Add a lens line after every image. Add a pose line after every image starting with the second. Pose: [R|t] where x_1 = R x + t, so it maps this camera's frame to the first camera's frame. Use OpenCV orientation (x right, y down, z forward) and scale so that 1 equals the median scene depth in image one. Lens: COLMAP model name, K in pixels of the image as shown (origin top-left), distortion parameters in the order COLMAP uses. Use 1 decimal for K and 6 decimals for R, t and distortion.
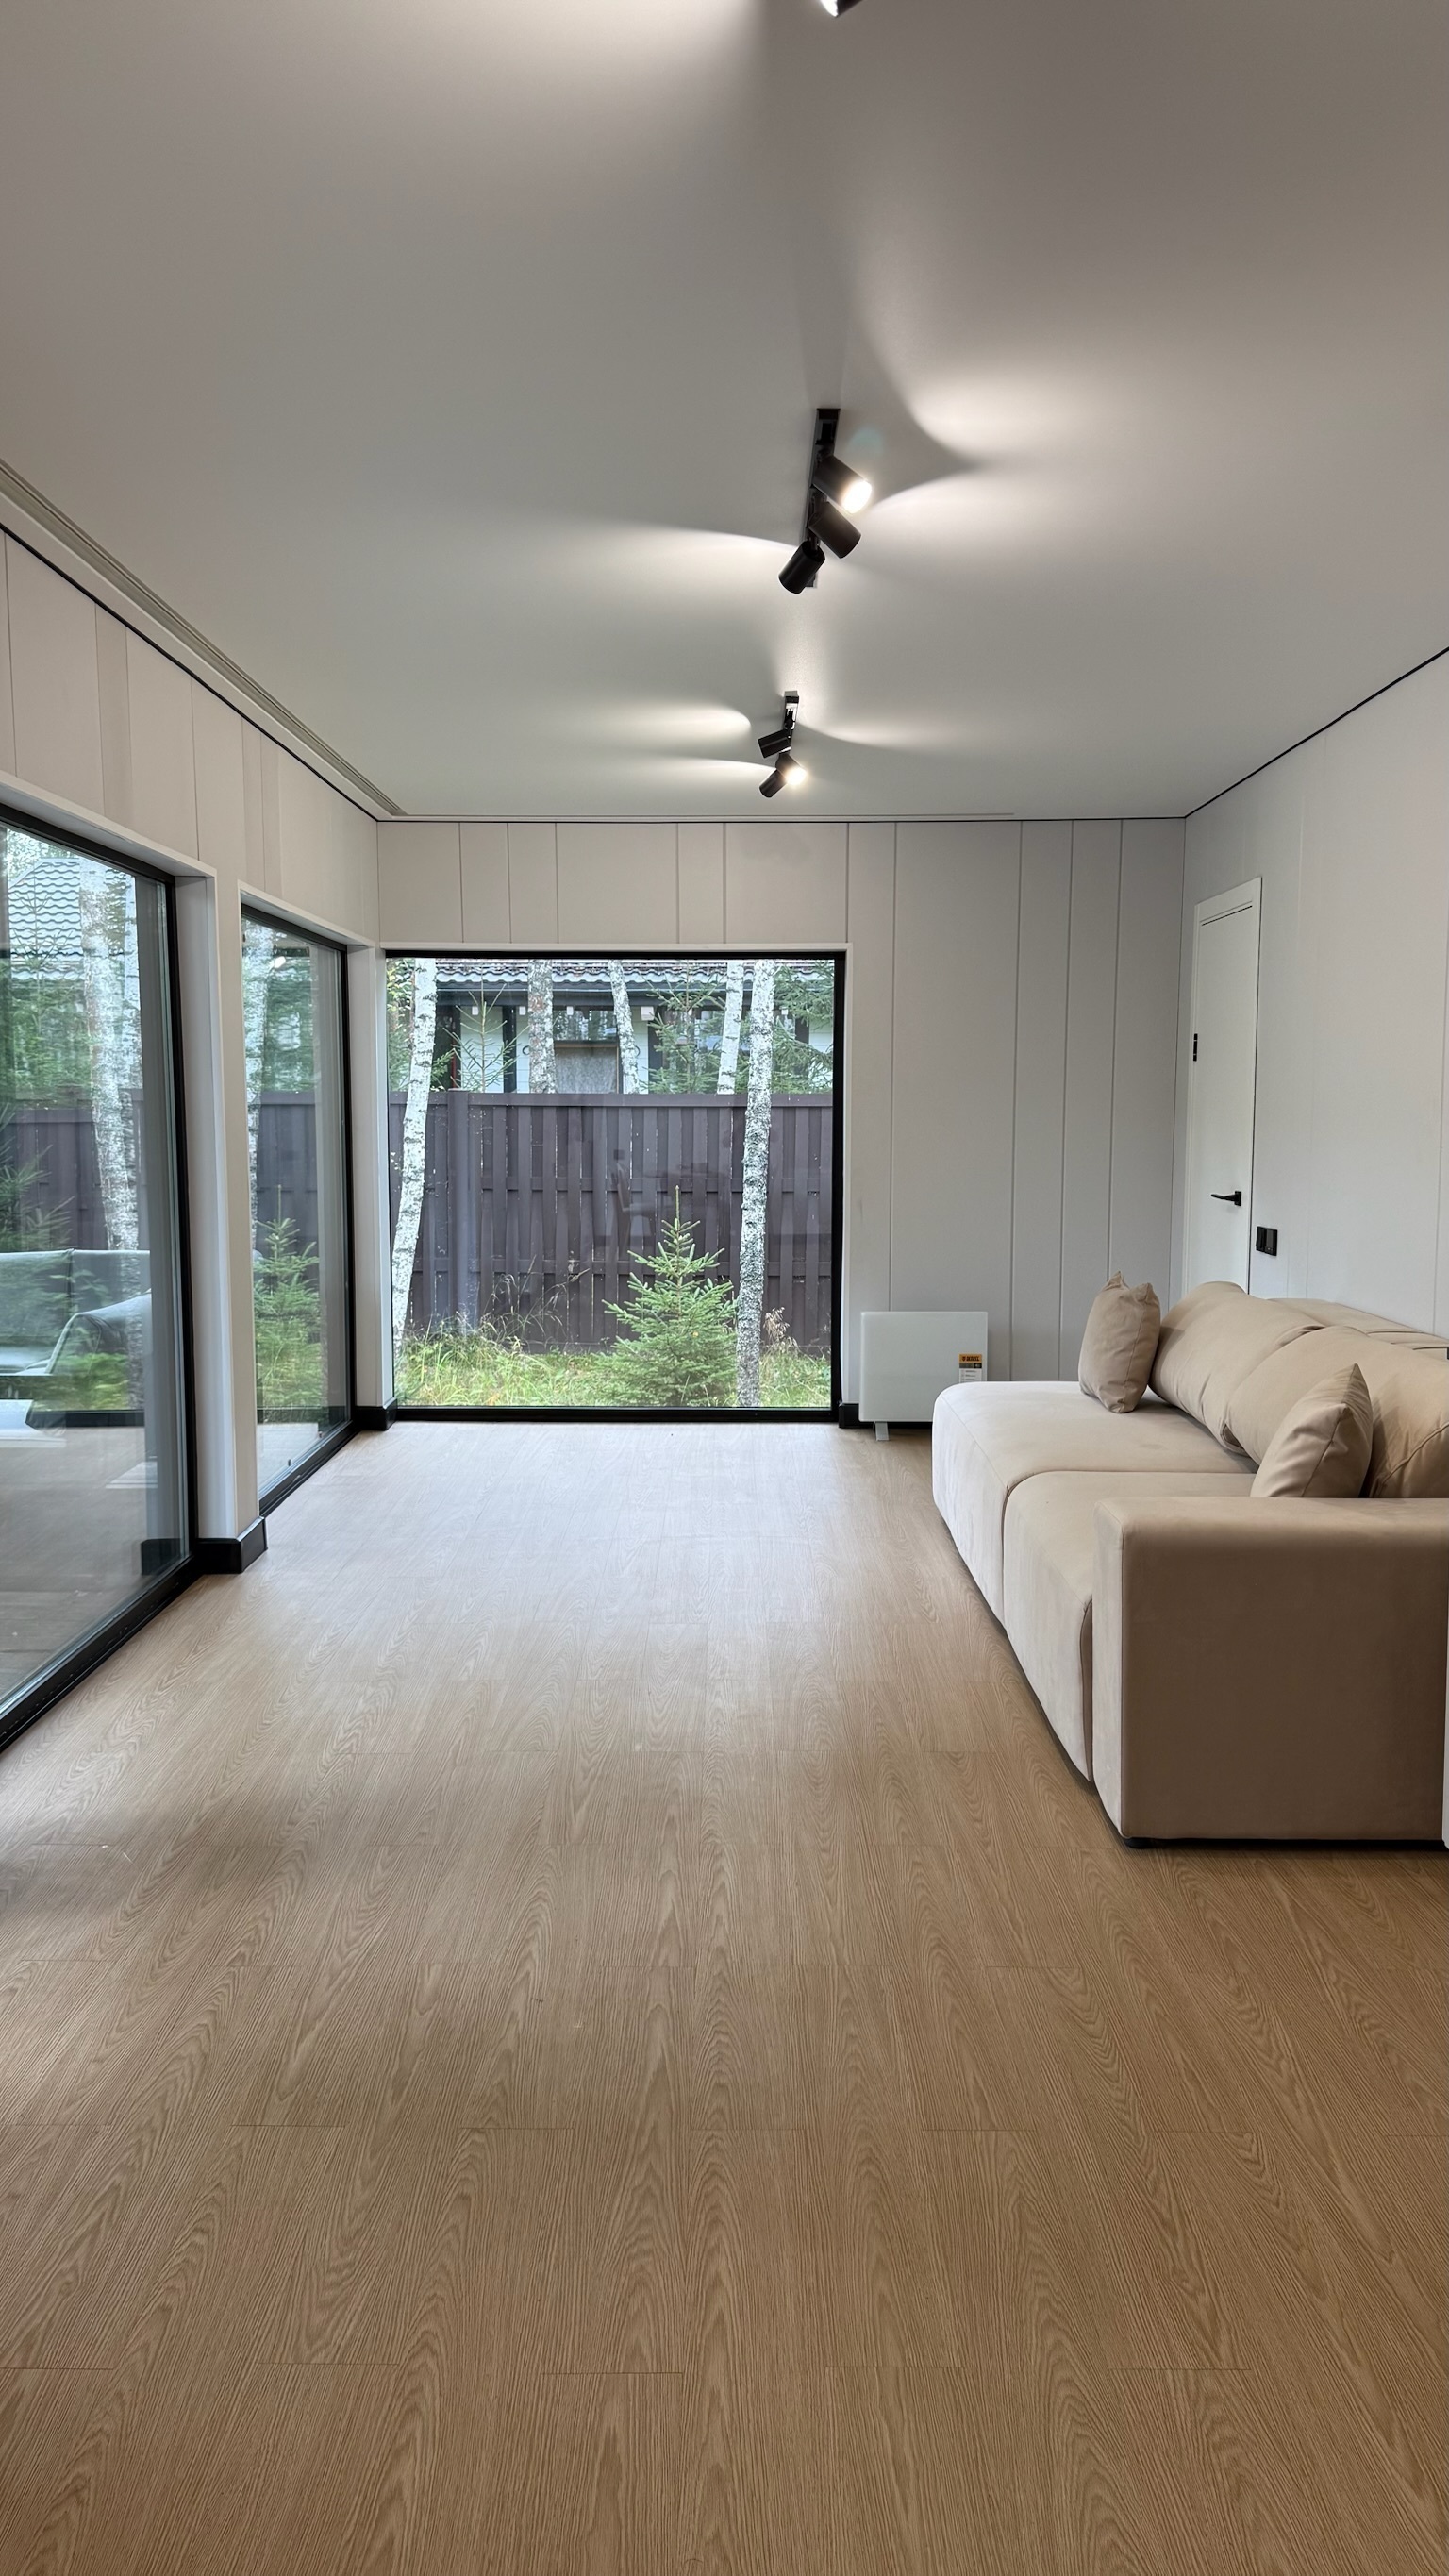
lens RADIAL K [[1803.2, 0, 733.1], [0, 1803.2, 1289.9], [0, 0, 1]] dist [0.150316, -0.274160]
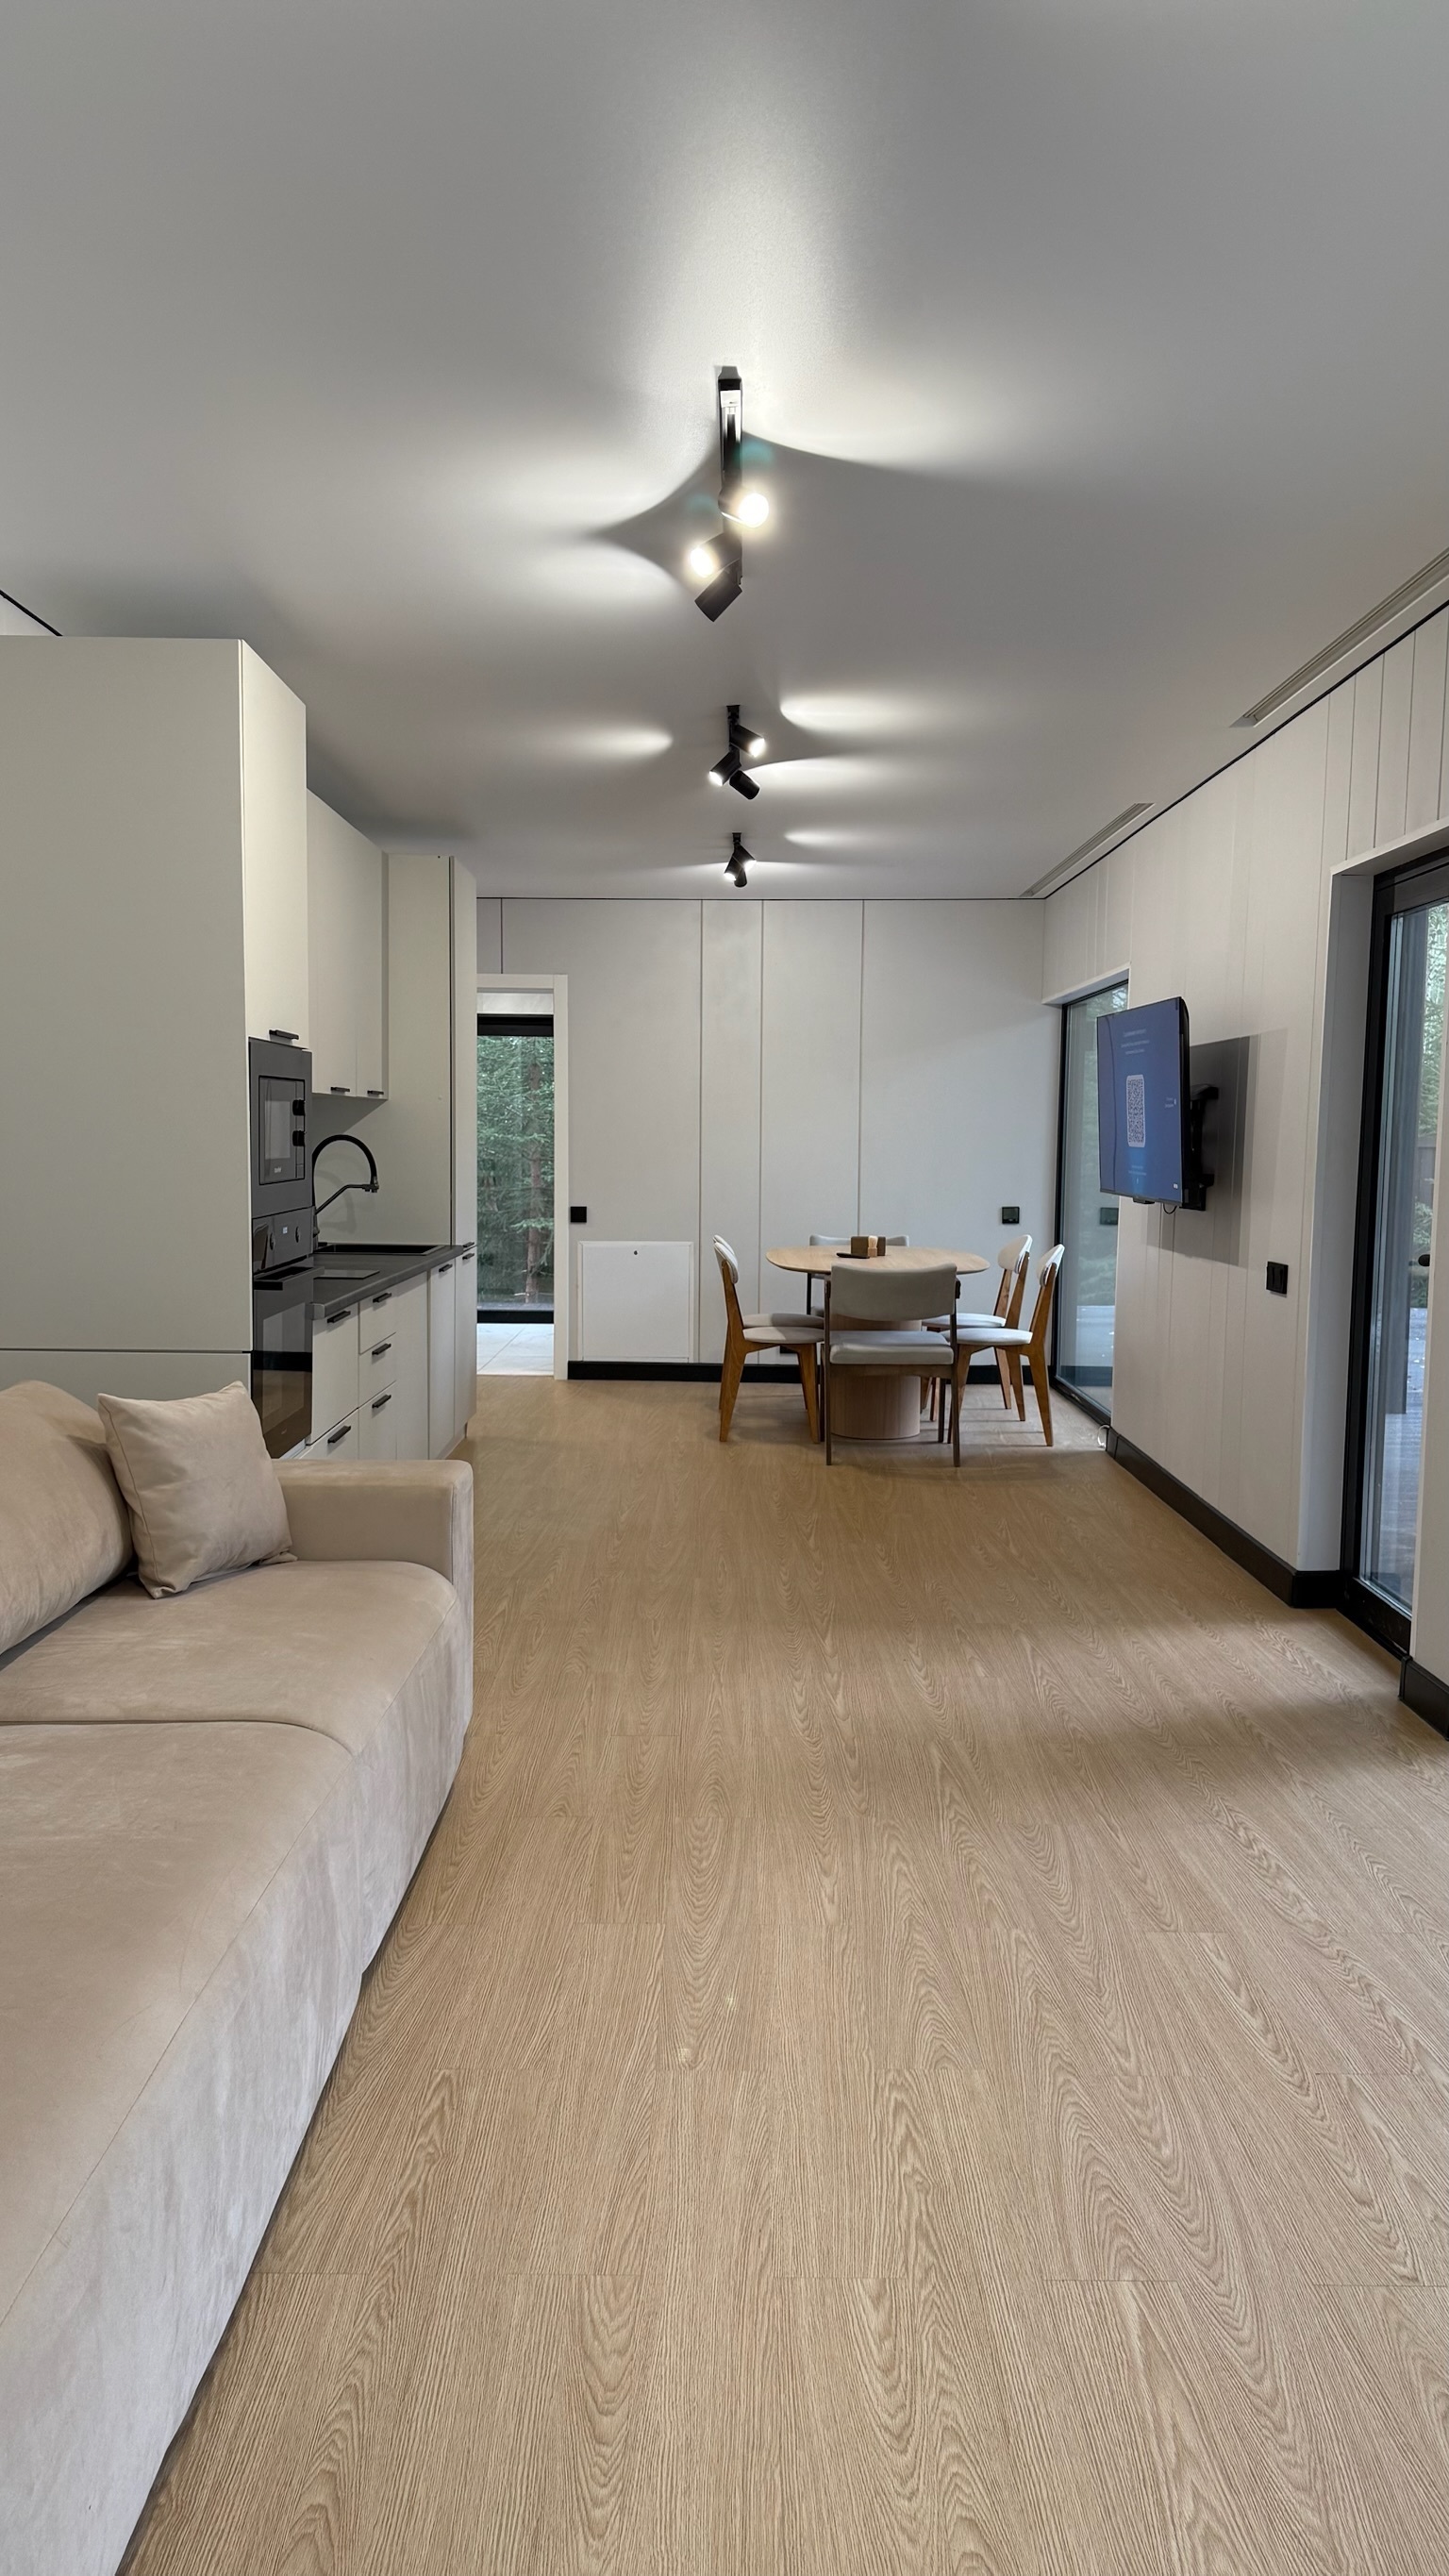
lens RADIAL K [[1803.2, 0, 733.1], [0, 1803.2, 1289.9], [0, 0, 1]] dist [0.150316, -0.274160]
pose [[-0.999978, -0.006465, 0.001281, 0.017989], [-0.006110, 0.982232, 0.187571, -0.089889], [-0.002471, 0.187559, -0.982250, 0.944435]]
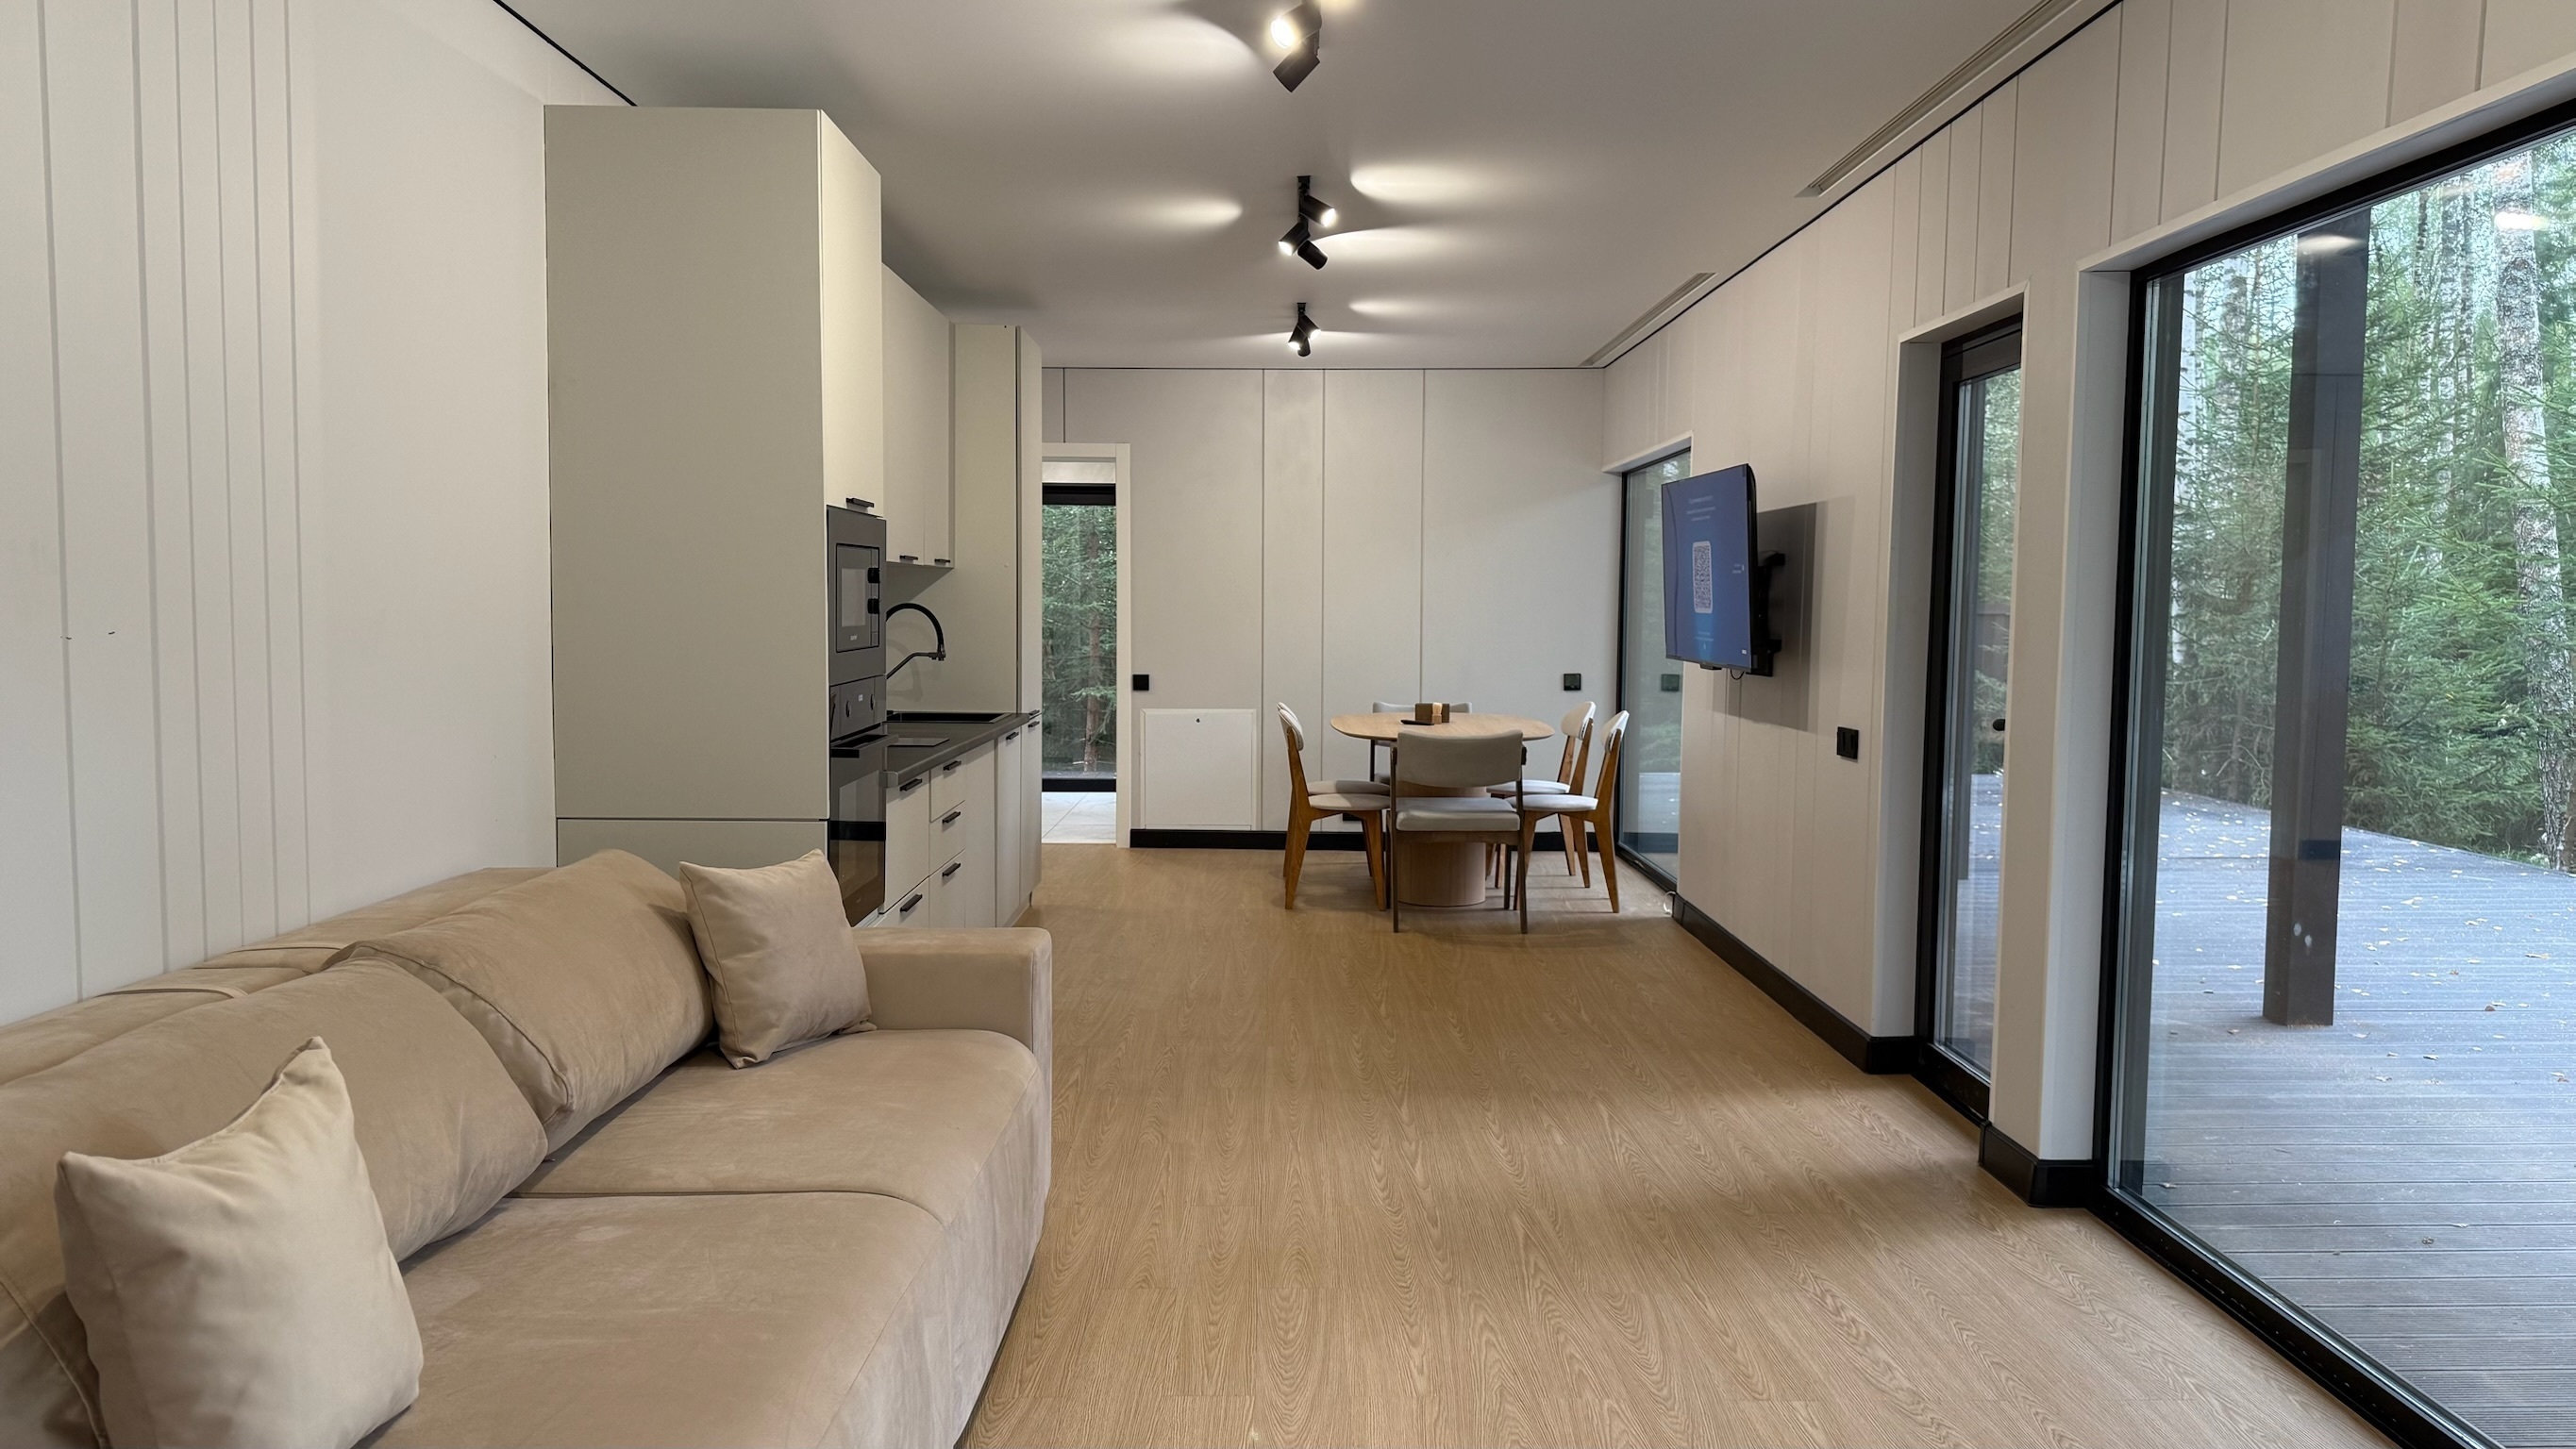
lens RADIAL K [[1803.2, 0, 1298.9], [0, 1803.2, 724.1], [0, 0, 1]] dist [0.150316, -0.274160]
pose [[-0.999970, -0.003533, -0.006884, 0.026172], [-0.004645, 0.985619, 0.168920, -0.089105], [0.006189, 0.168947, -0.985606, 0.944063]]
